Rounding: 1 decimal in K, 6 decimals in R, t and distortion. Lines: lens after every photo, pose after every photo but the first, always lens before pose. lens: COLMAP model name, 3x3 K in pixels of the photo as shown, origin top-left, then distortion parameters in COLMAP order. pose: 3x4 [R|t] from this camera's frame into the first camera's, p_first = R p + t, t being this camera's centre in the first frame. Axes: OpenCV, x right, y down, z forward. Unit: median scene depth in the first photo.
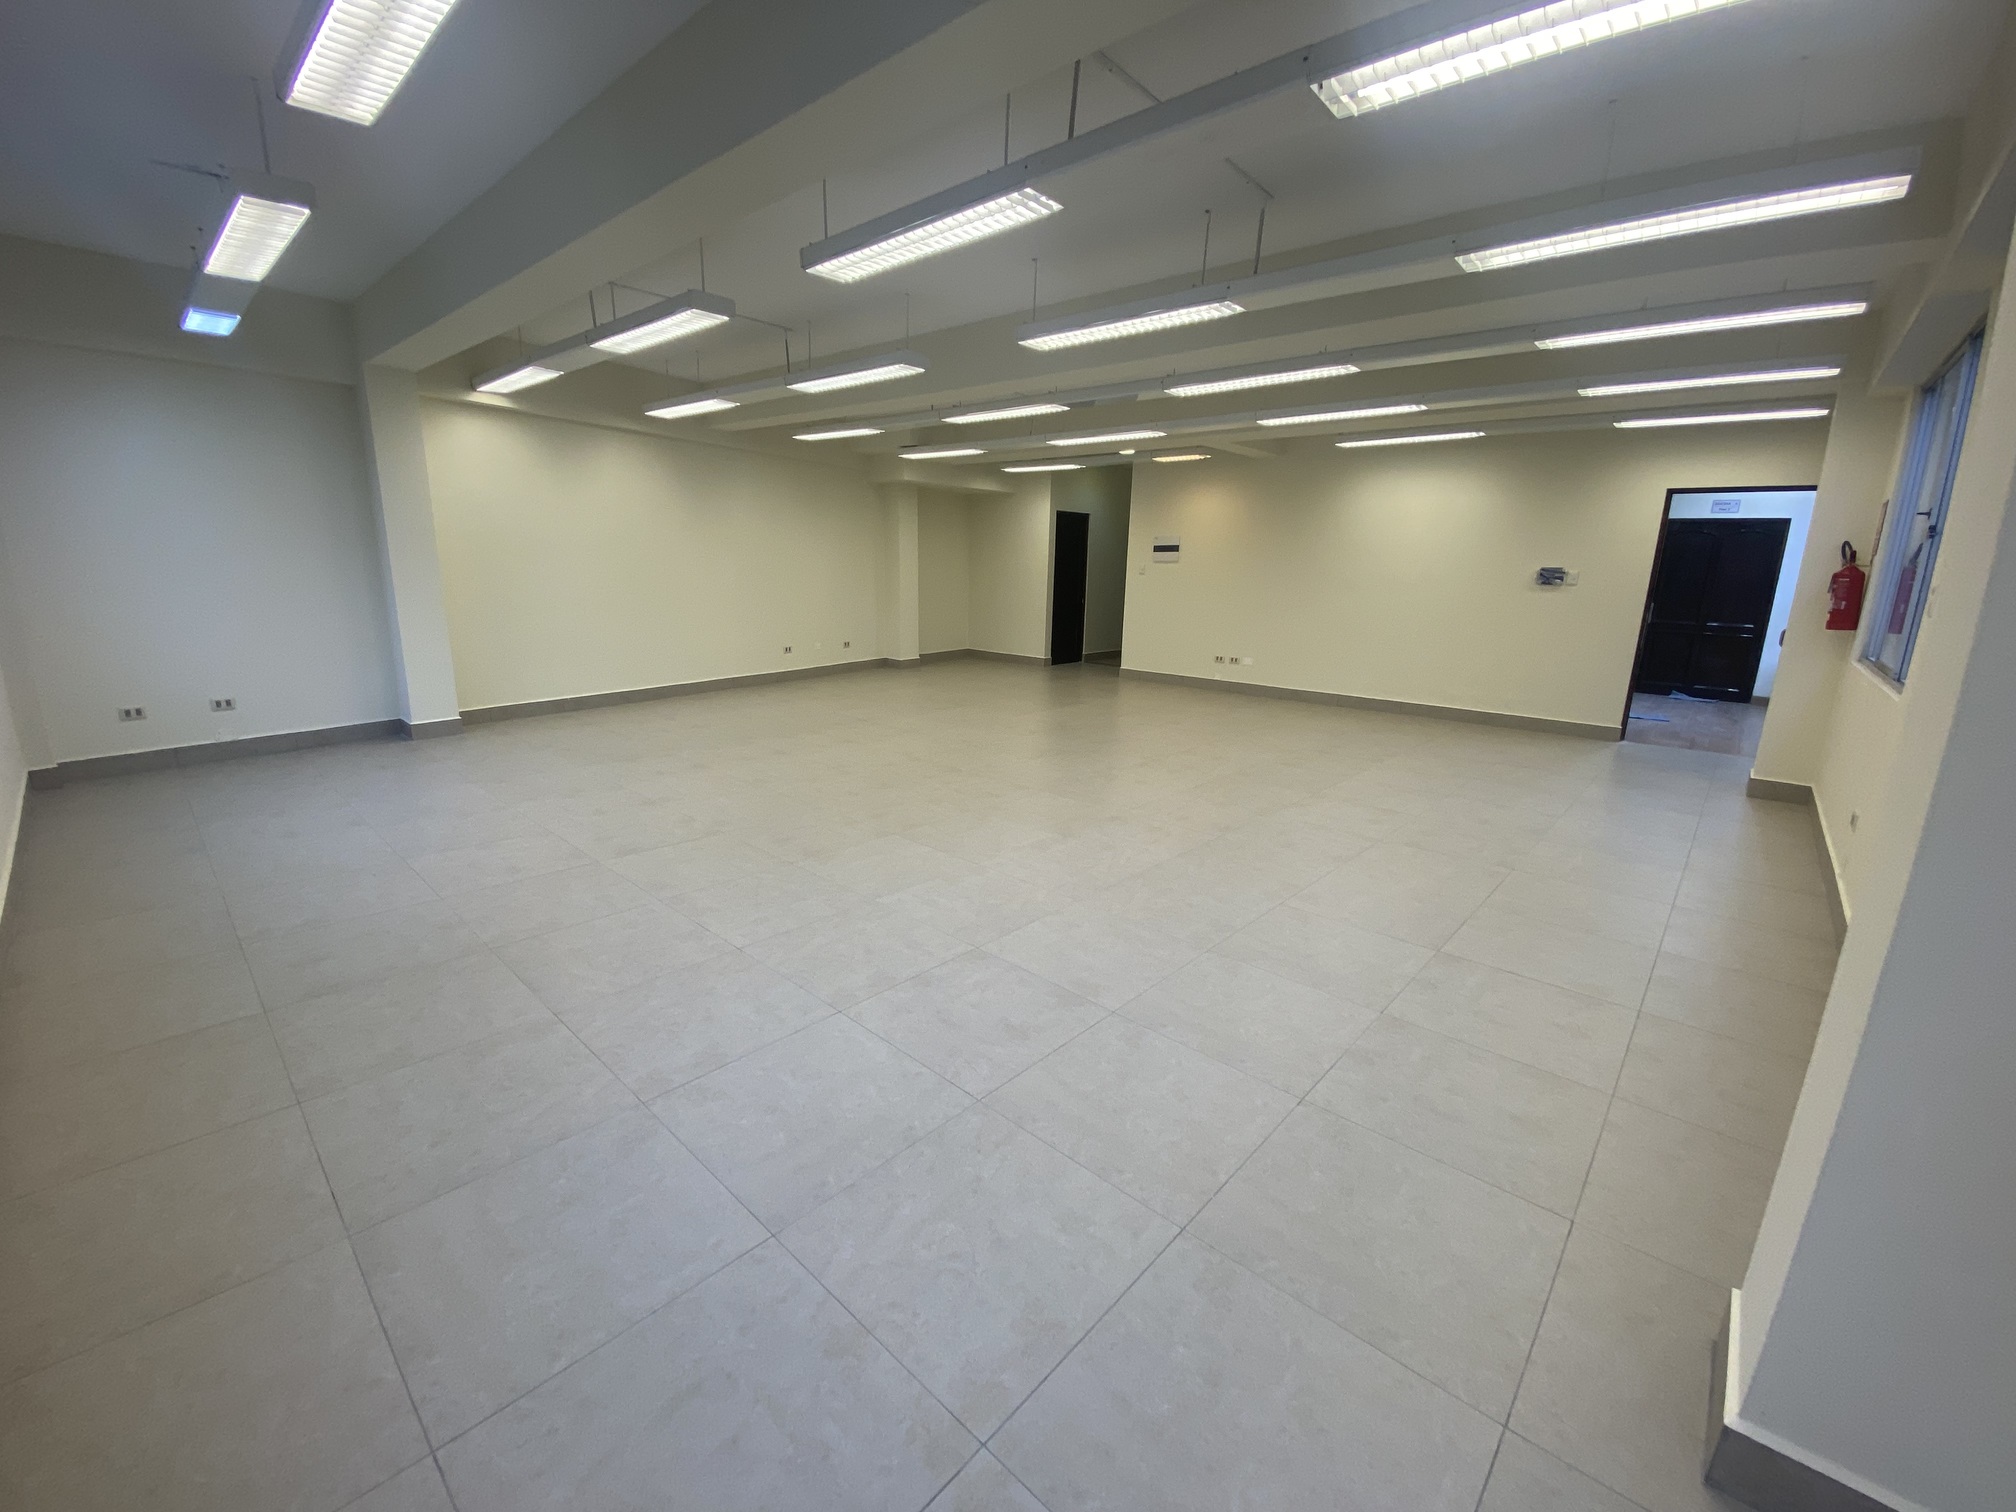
lens RADIAL K [[830.1, 0, 1008.0], [0, 830.1, 756.0], [0, 0, 1]] dist [0.010880, -0.000089]
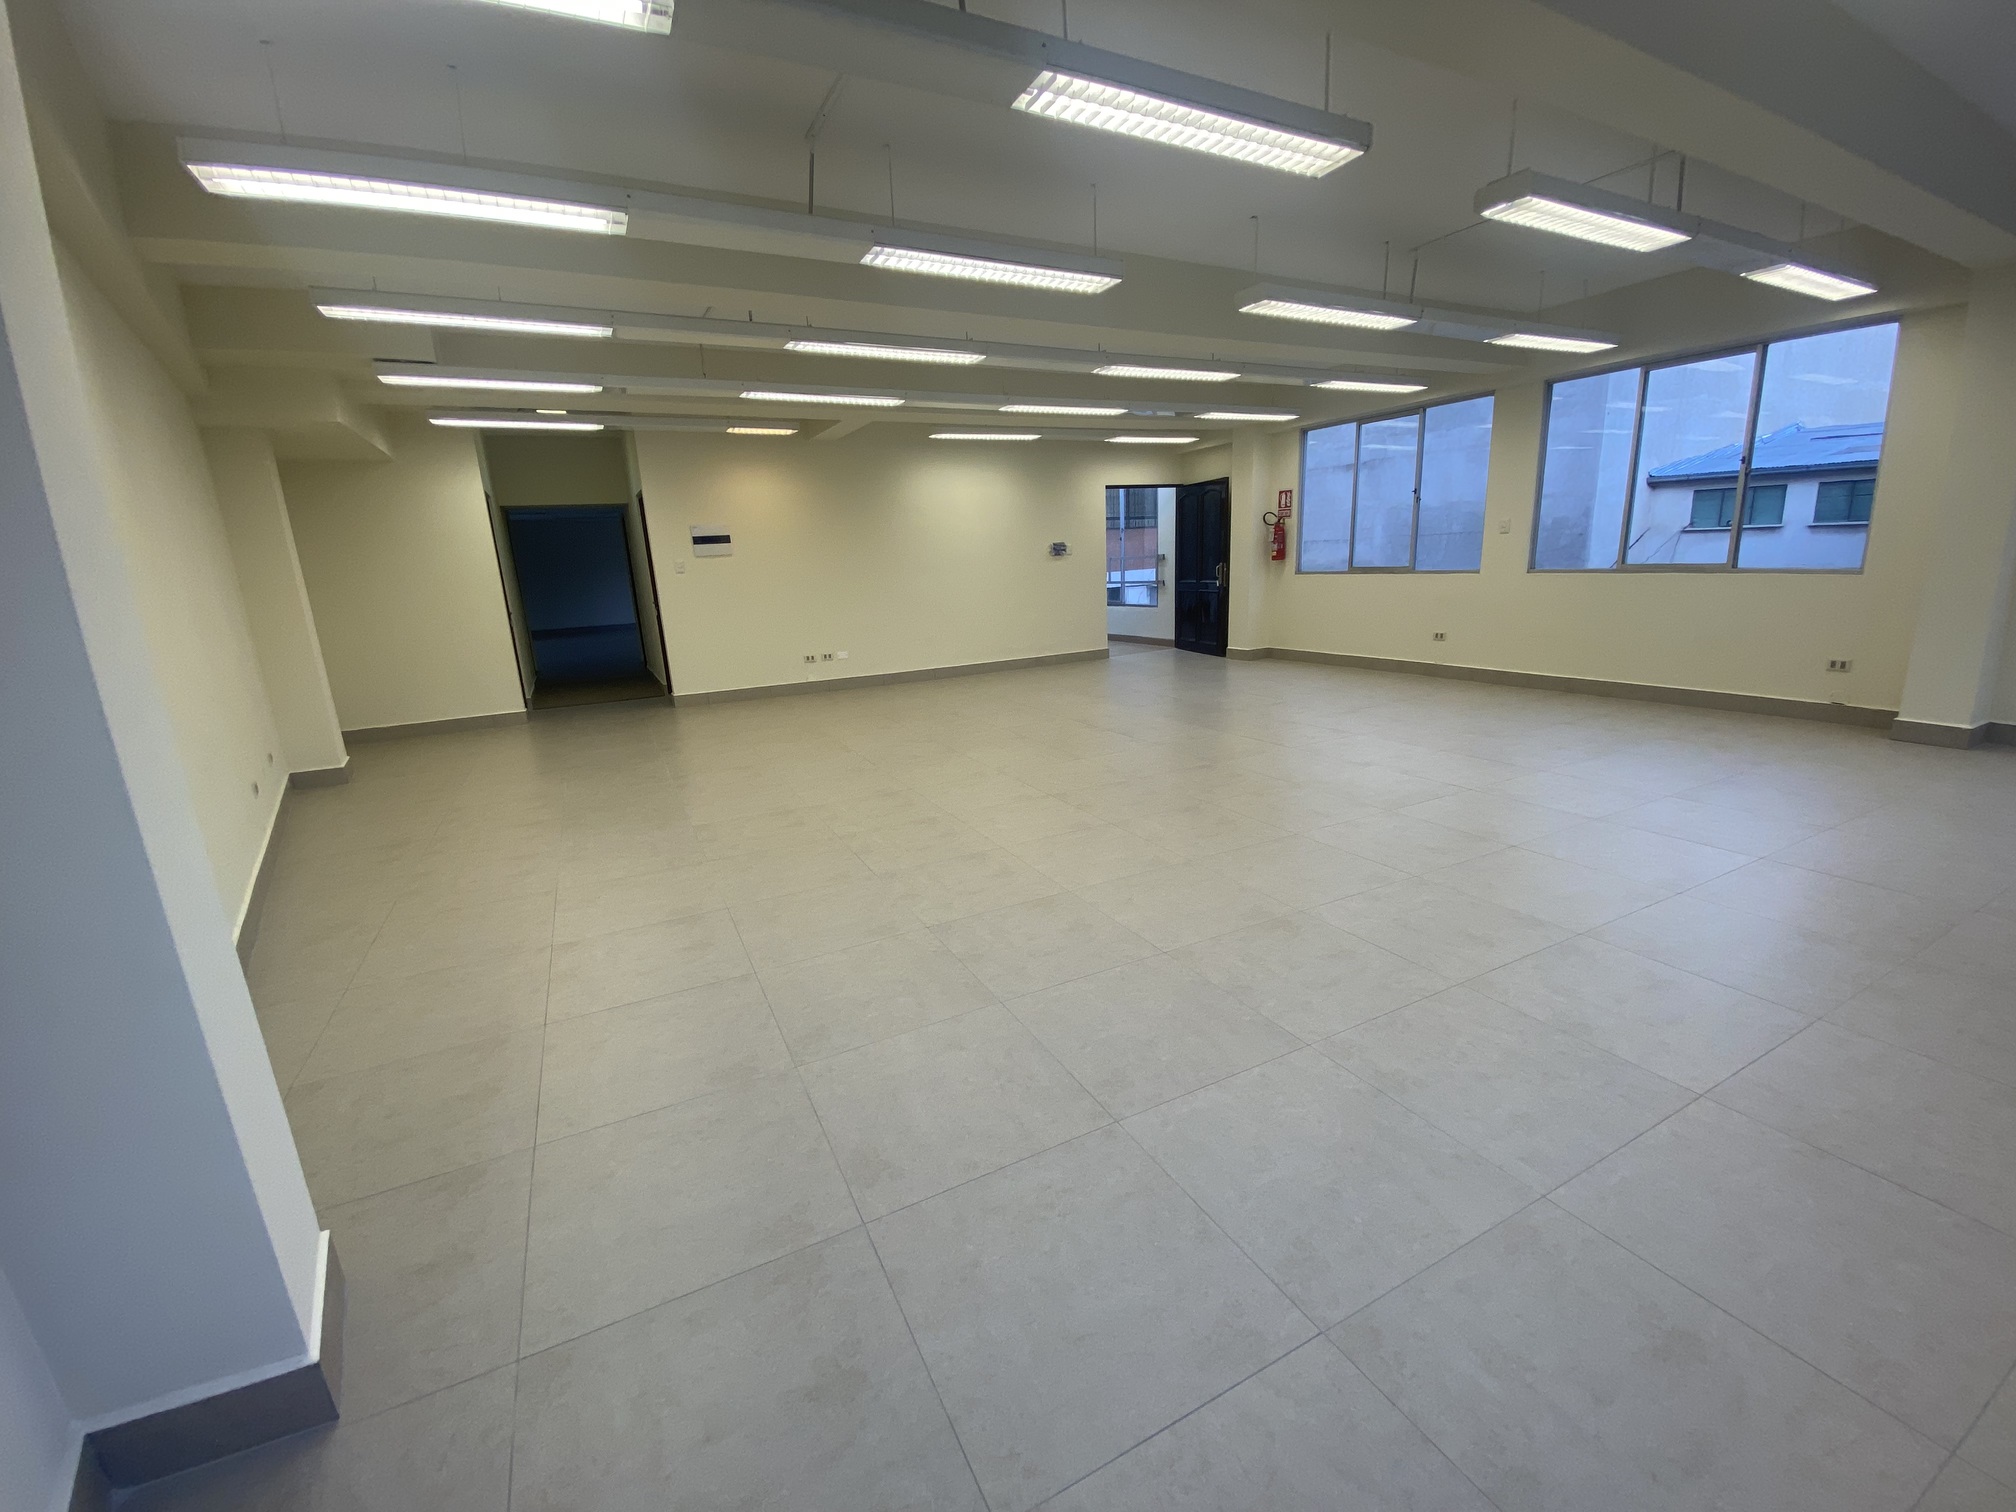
lens RADIAL K [[830.1, 0, 1008.0], [0, 830.1, 756.0], [0, 0, 1]] dist [0.010880, -0.000089]
pose [[0.352274, -0.259903, 0.899084, -0.676723], [0.259098, 0.950202, 0.173162, -0.152723], [-0.899317, 0.171951, 0.402072, 0.596721]]
